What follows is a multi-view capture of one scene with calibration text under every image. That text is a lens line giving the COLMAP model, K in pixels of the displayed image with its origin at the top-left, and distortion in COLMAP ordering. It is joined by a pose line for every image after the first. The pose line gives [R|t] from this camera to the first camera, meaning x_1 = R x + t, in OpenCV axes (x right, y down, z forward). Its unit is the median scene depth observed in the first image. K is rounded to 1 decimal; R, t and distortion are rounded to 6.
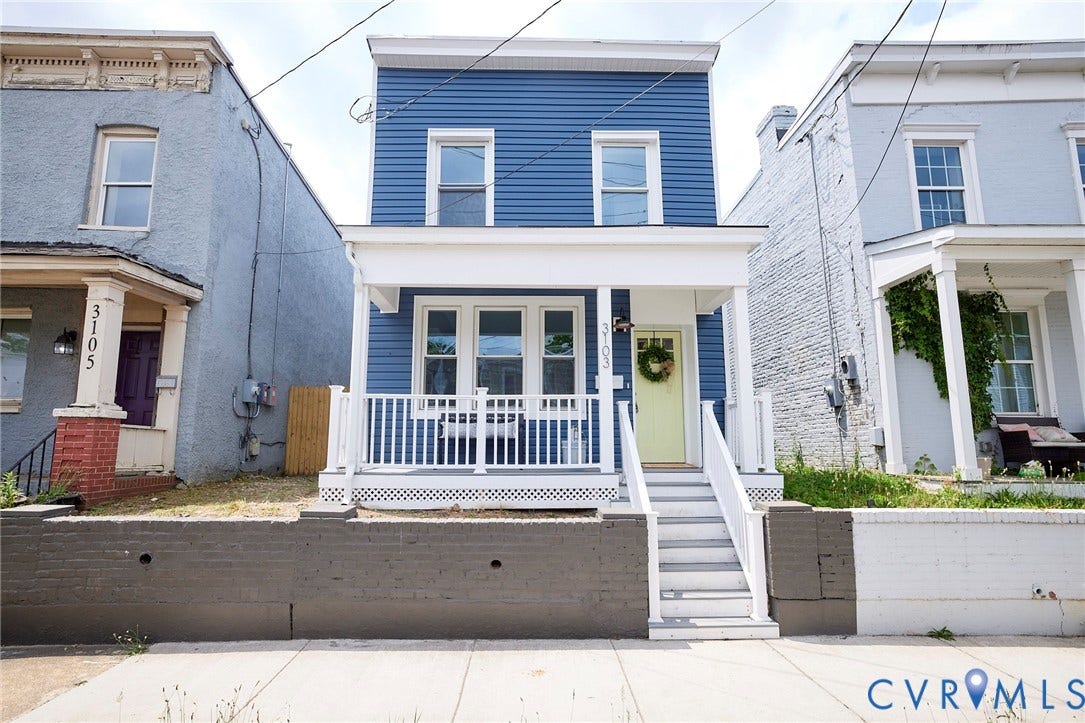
lens RADIAL K [[571.5, 0, 511.2], [0, 571.5, 360.4], [0, 0, 1]] dist [-0.015743, 0.010875]
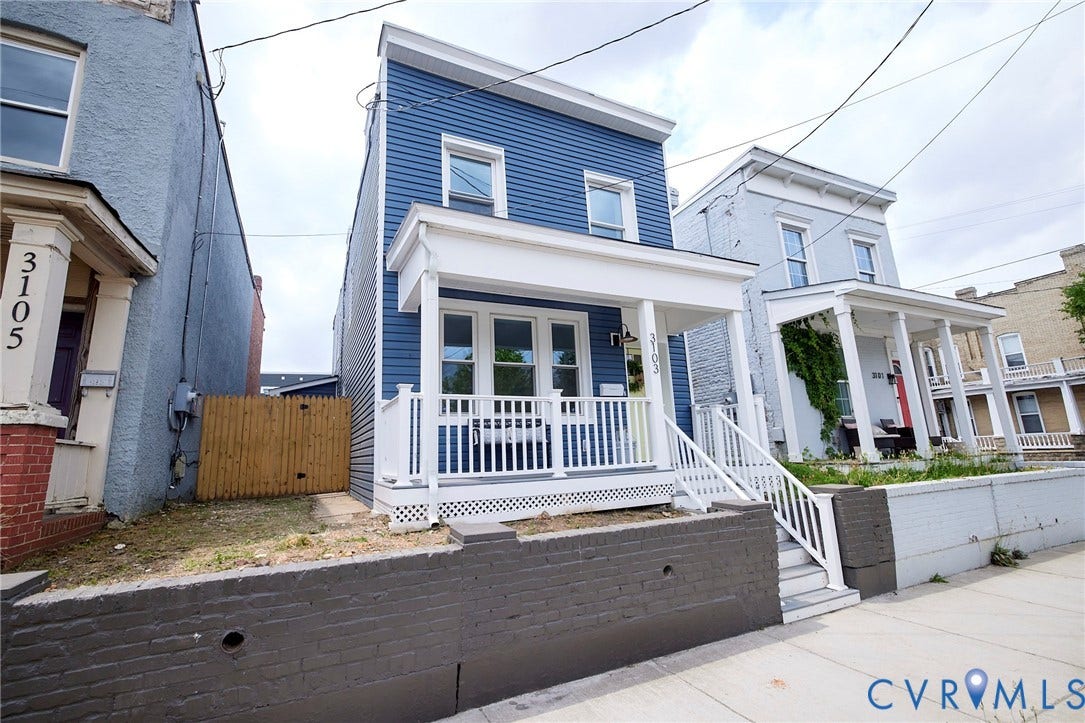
lens RADIAL K [[466.7, 0, 522.2], [0, 466.7, 358.7], [0, 0, 1]] dist [0.005676, -0.001178]
pose [[0.912127, 0.044994, 0.407432, -0.438784], [-0.019238, 0.997561, -0.067096, 0.050825], [-0.409457, 0.053362, 0.910768, 0.290326]]
